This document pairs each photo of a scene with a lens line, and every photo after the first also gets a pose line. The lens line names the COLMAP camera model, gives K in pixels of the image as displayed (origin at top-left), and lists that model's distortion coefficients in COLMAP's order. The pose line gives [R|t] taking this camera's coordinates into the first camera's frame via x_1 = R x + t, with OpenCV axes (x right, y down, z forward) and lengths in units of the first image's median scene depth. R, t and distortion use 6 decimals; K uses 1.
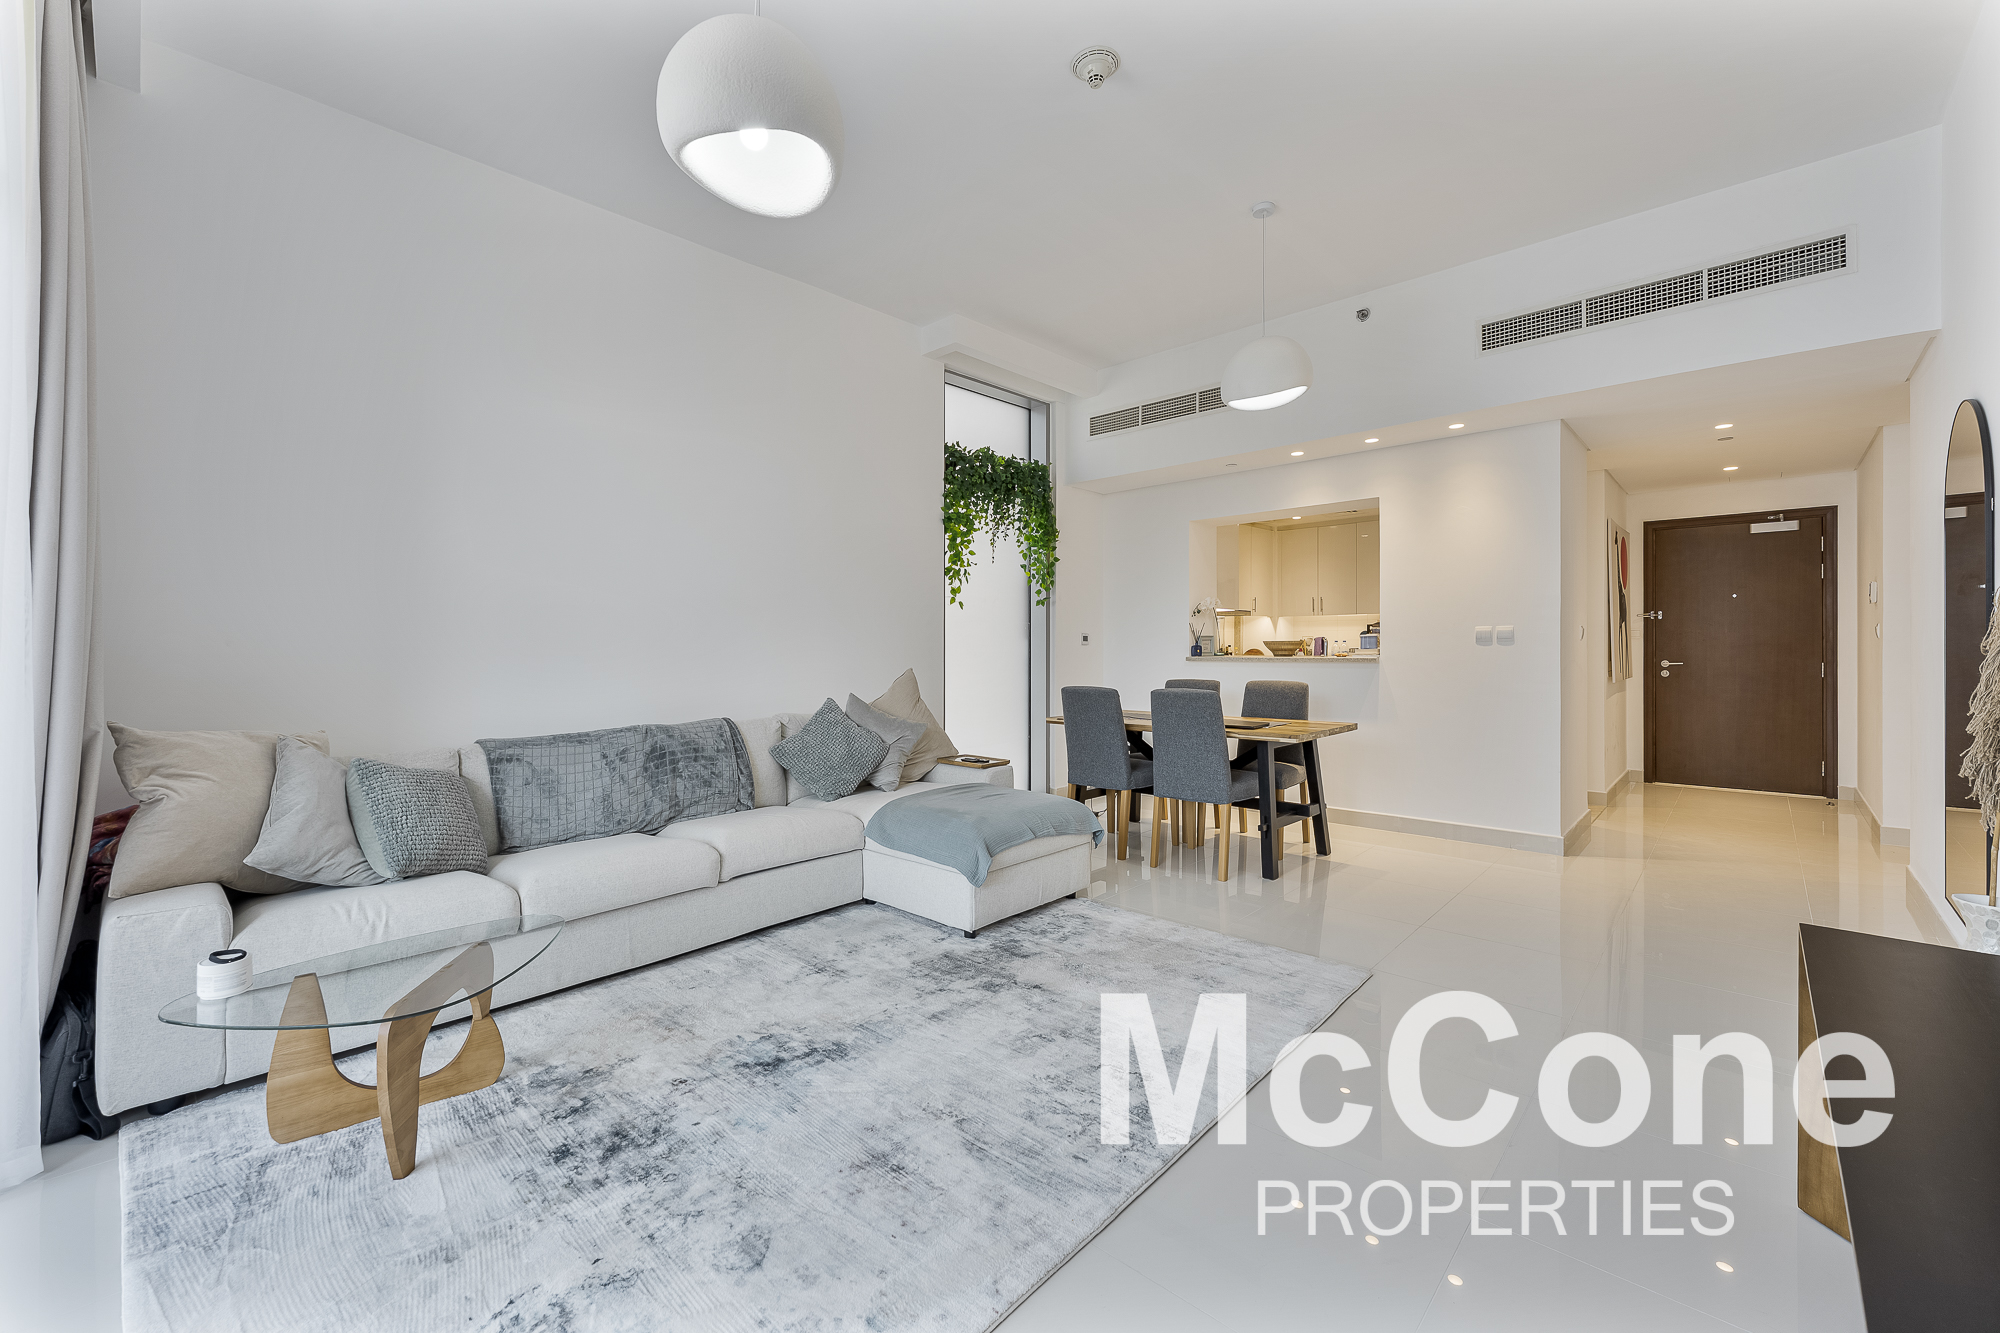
lens RADIAL K [[808.7, 0, 1007.3], [0, 808.7, 645.6], [0, 0, 1]] dist [0.000553, -0.000521]
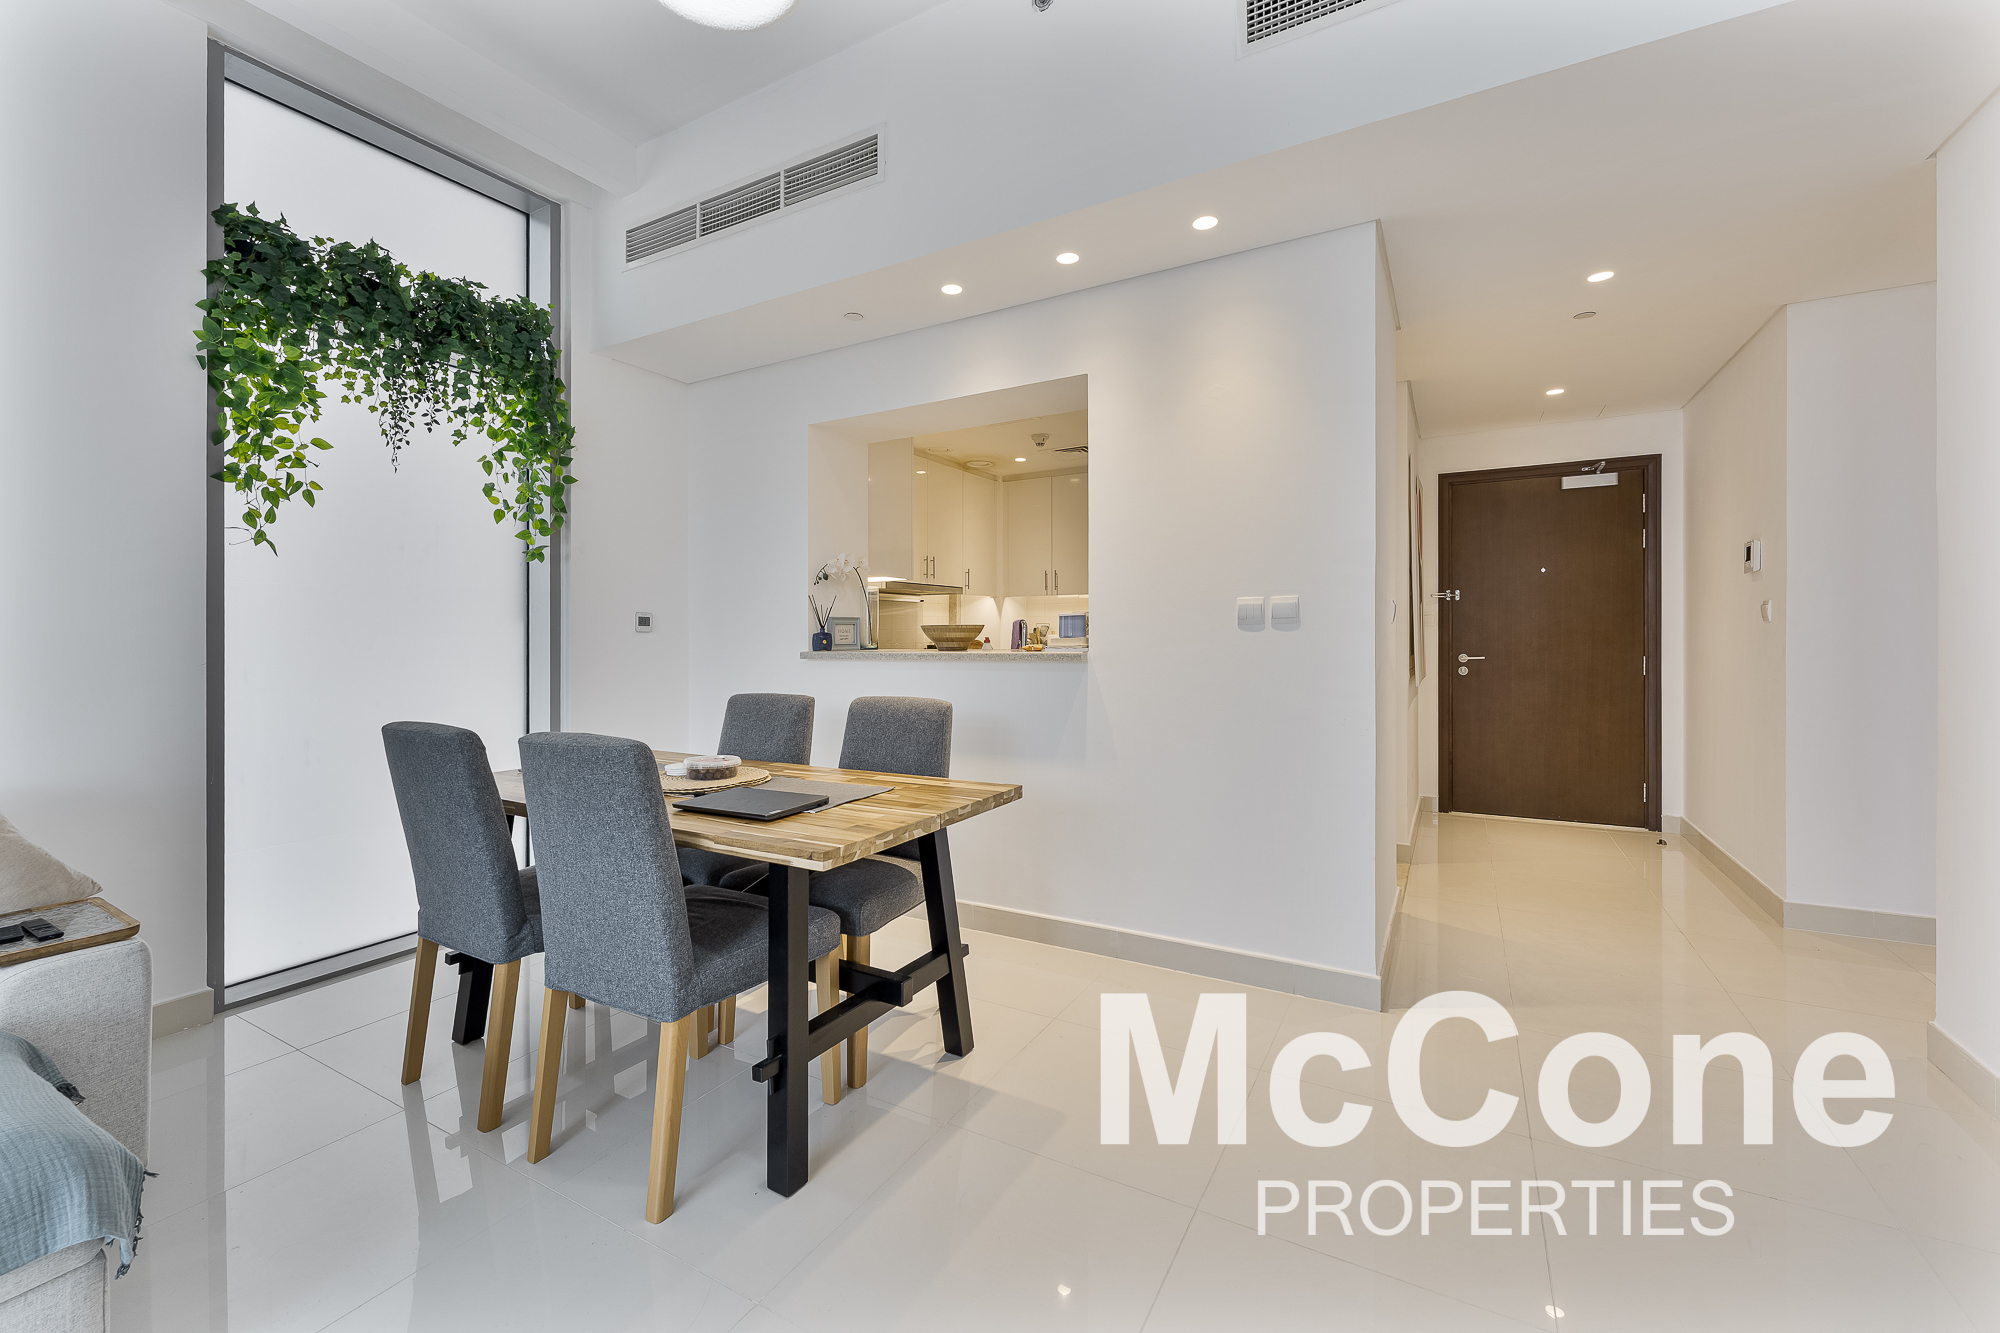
lens RADIAL K [[808.7, 0, 1014.0], [0, 808.7, 641.4], [0, 0, 1]] dist [0.000553, -0.000521]
pose [[0.970333, -0.001078, 0.241770, 0.240191], [0.000100, 0.999992, 0.004057, 0.003872], [-0.241773, -0.003913, 0.970325, 0.404677]]
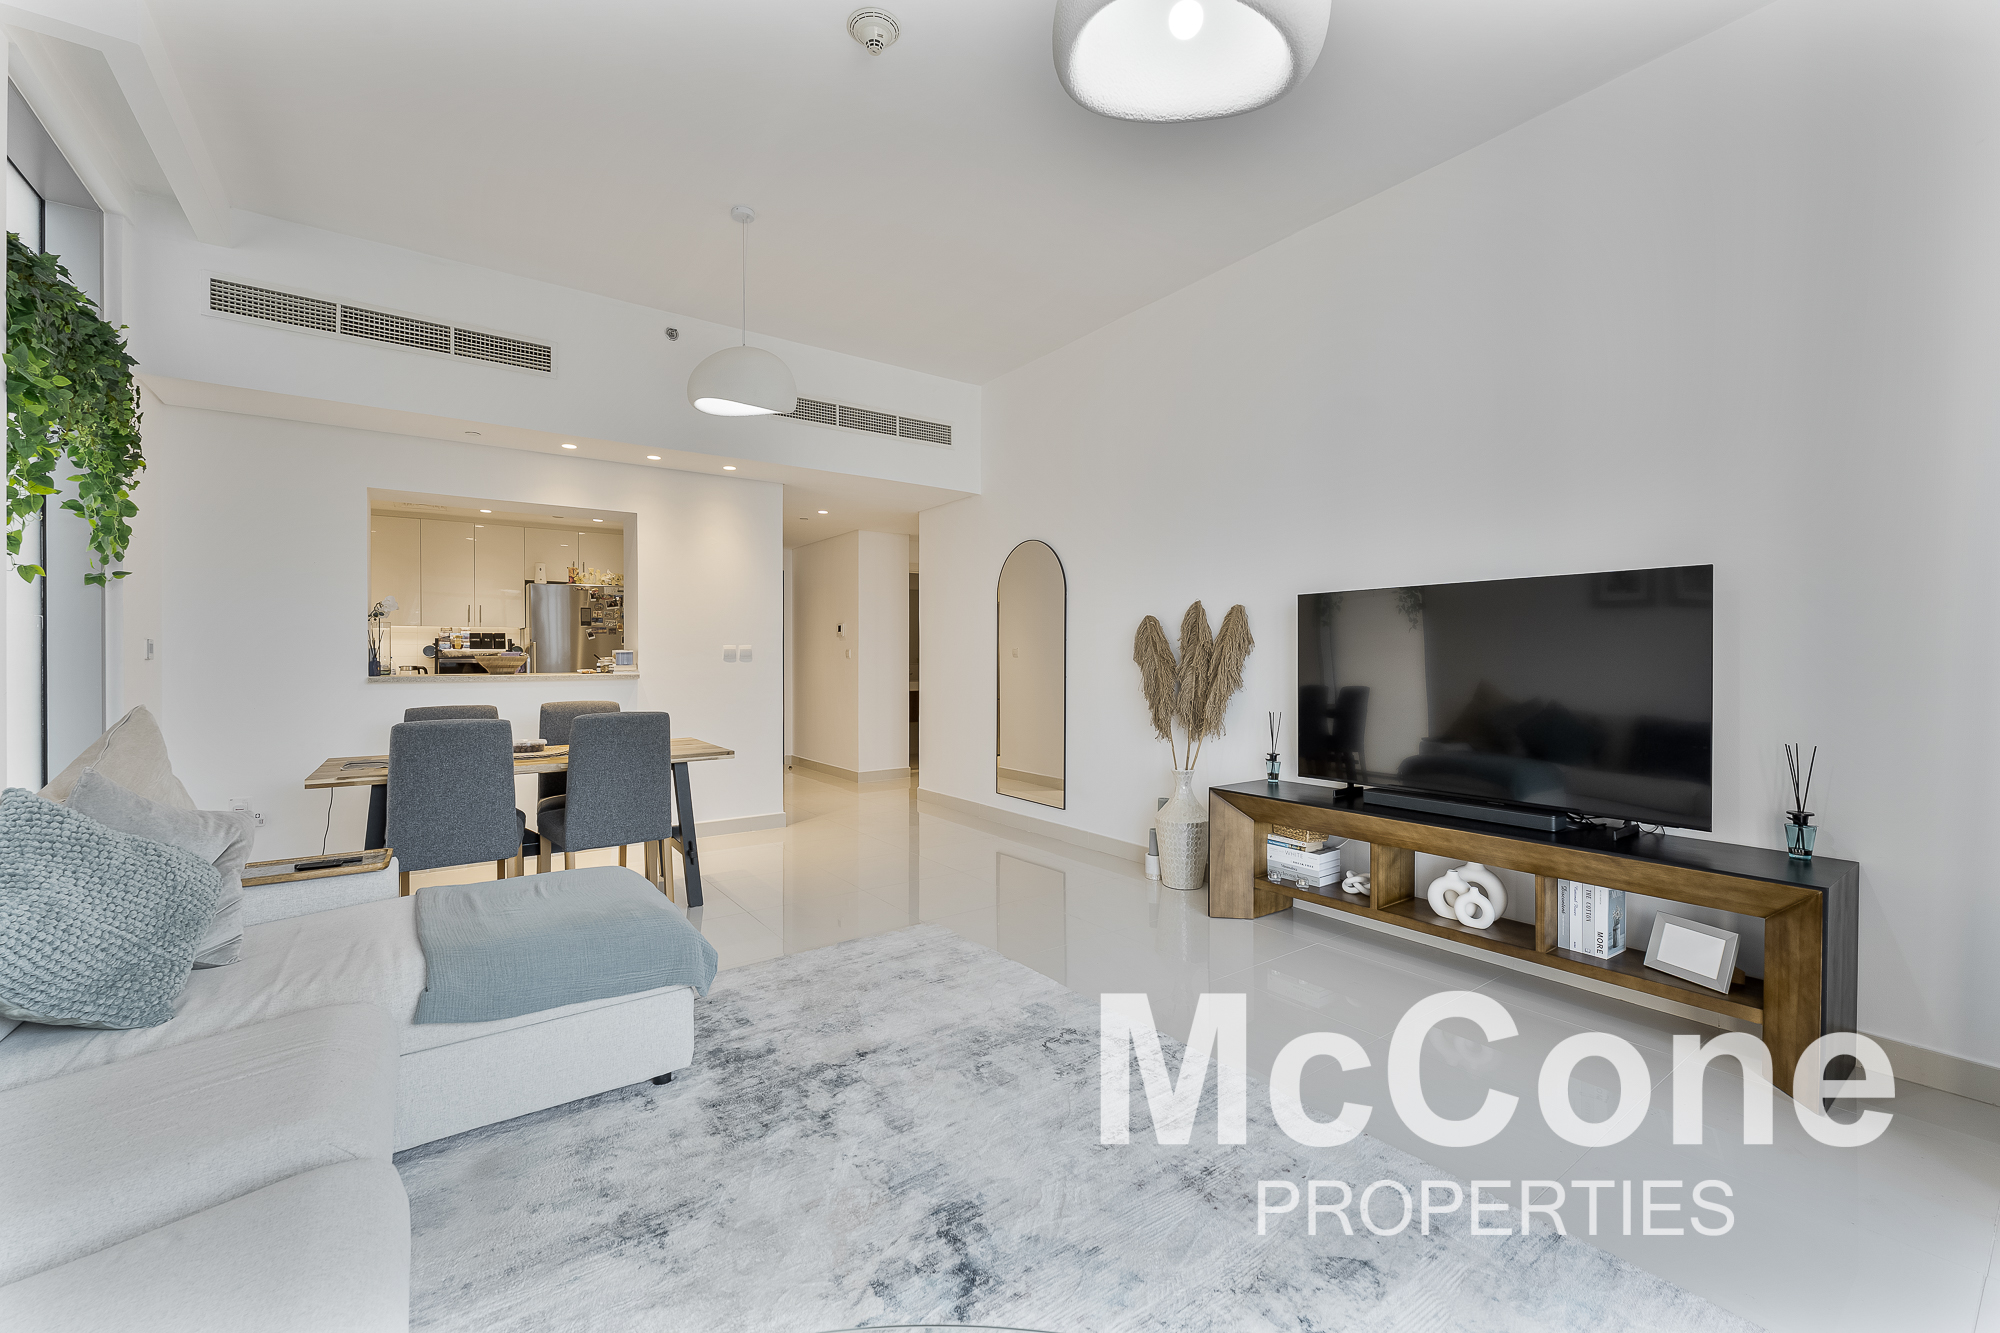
lens RADIAL K [[808.7, 0, 969.6], [0, 808.7, 665.8], [0, 0, 1]] dist [0.000553, -0.000521]
pose [[0.208144, -0.000347, 0.978098, -0.383221], [0.002392, 0.999997, -0.000154, 0.004980], [-0.978095, 0.002372, 0.208144, 0.348660]]
